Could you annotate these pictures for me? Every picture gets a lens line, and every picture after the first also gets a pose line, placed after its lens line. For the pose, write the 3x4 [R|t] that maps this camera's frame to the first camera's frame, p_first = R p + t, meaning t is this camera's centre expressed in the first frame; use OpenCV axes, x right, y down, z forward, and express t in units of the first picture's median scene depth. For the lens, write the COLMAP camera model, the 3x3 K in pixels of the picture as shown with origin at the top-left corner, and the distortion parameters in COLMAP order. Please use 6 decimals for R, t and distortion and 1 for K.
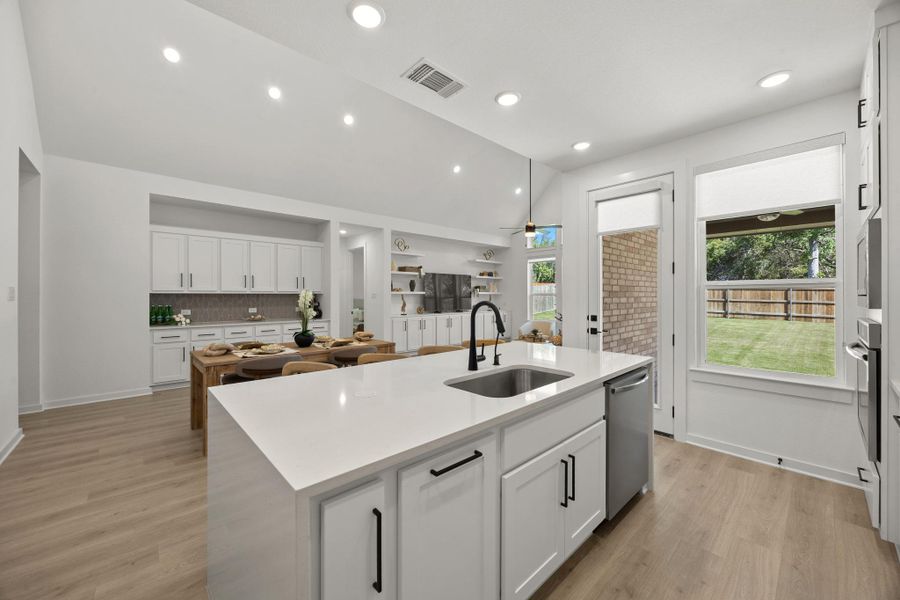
lens RADIAL K [[344.1, 0, 448.5], [0, 344.1, 295.7], [0, 0, 1]] dist [-0.005647, -0.000002]
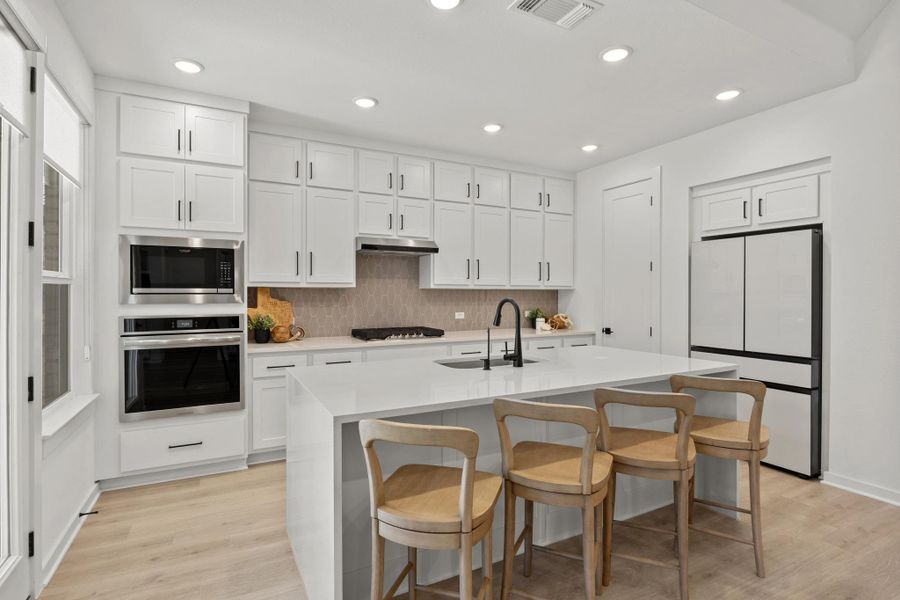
lens RADIAL K [[448.7, 0, 447.6], [0, 448.7, 294.5], [0, 0, 1]] dist [-0.009344, -0.001408]
pose [[-0.965277, 0.001312, 0.261225, -0.017130], [0.001649, 0.999998, 0.001072, 0.000412], [-0.261223, 0.001466, -0.965277, 0.544883]]
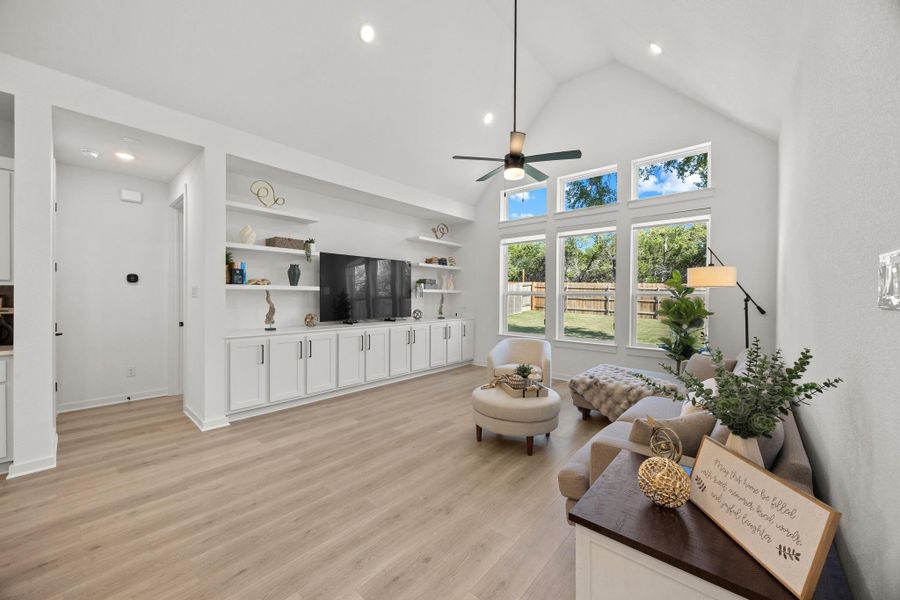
lens RADIAL K [[339.1, 0, 446.3], [0, 339.1, 298.1], [0, 0, 1]] dist [-0.005607, 0.000213]
pose [[0.994937, 0.009270, 0.100068, 0.078815], [-0.010141, 0.999915, 0.008203, 0.000390], [-0.099983, -0.009176, 0.994947, 0.443390]]
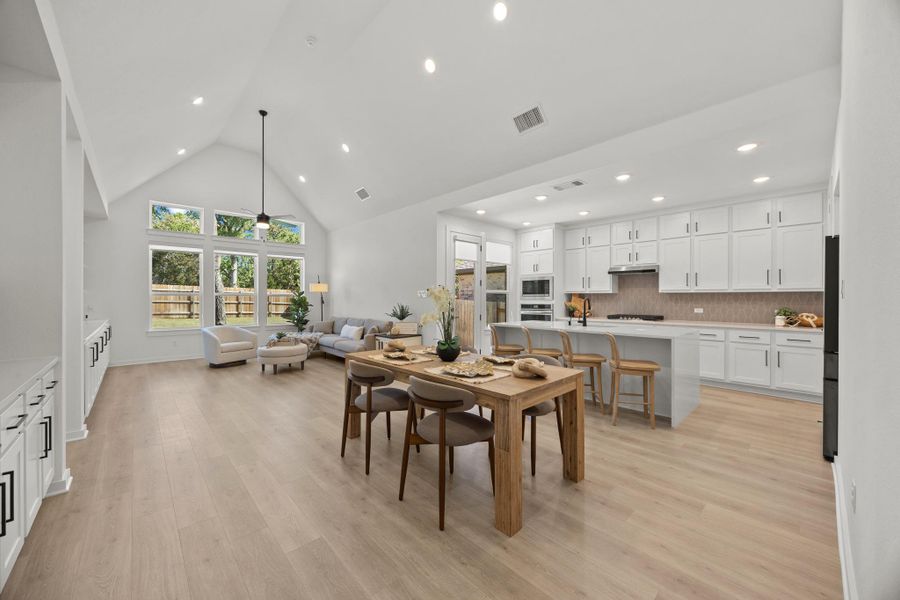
lens RADIAL K [[339.1, 0, 446.3], [0, 339.1, 298.1], [0, 0, 1]] dist [-0.005607, 0.000213]
pose [[-0.001888, 0.001546, 0.999997, -0.534943], [-0.000333, 0.999999, -0.001546, 0.005488], [-0.999998, -0.000336, -0.001888, 0.461506]]
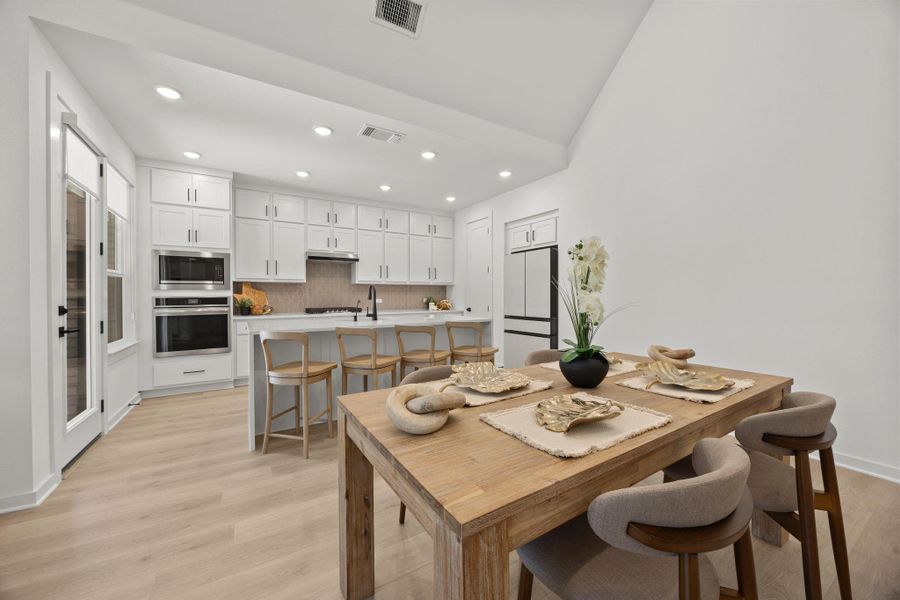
lens RADIAL K [[339.1, 0, 446.3], [0, 339.1, 298.1], [0, 0, 1]] dist [-0.005607, 0.000213]
pose [[-0.980434, 0.004503, 0.196796, -0.160689], [0.005878, 0.999962, 0.006402, 0.019094], [-0.196759, 0.007433, -0.980424, 0.647005]]
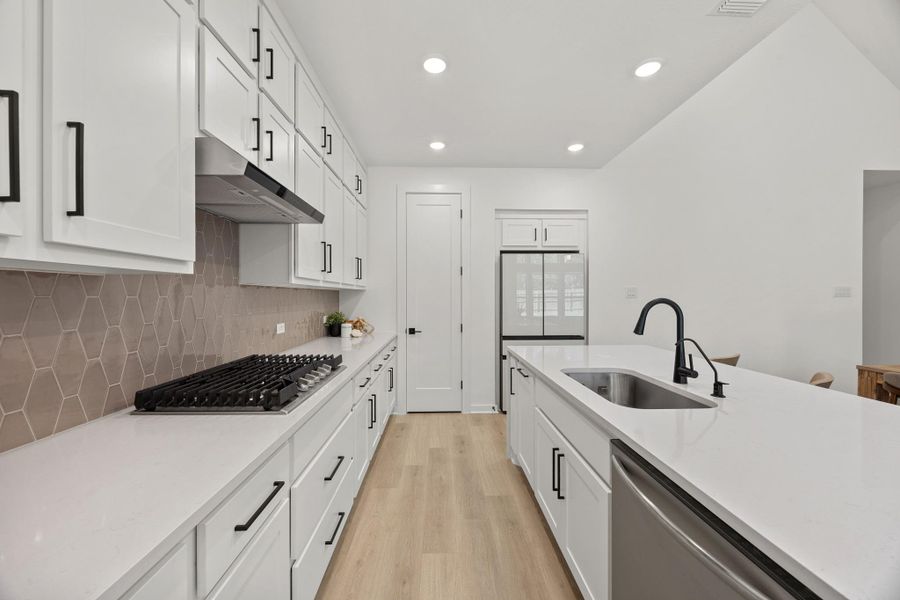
lens RADIAL K [[344.1, 0, 448.5], [0, 344.1, 295.7], [0, 0, 1]] dist [-0.005647, -0.000002]
pose [[-0.655457, 0.001717, -0.755231, 0.247374], [0.003796, 0.999992, -0.001020, 0.002147], [0.755223, -0.003535, -0.655458, 0.266250]]
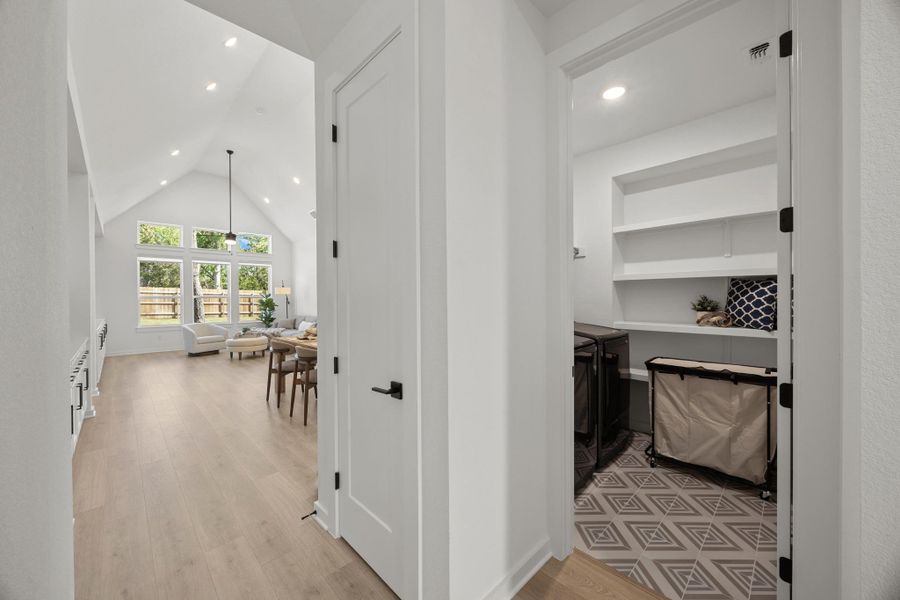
lens RADIAL K [[339.1, 0, 446.3], [0, 339.1, 298.1], [0, 0, 1]] dist [-0.005607, 0.000213]
pose [[-0.028010, -0.001138, 0.999607, -0.735229], [0.006399, 0.999979, 0.001318, 0.001560], [-0.999587, 0.006434, -0.028002, 0.298857]]
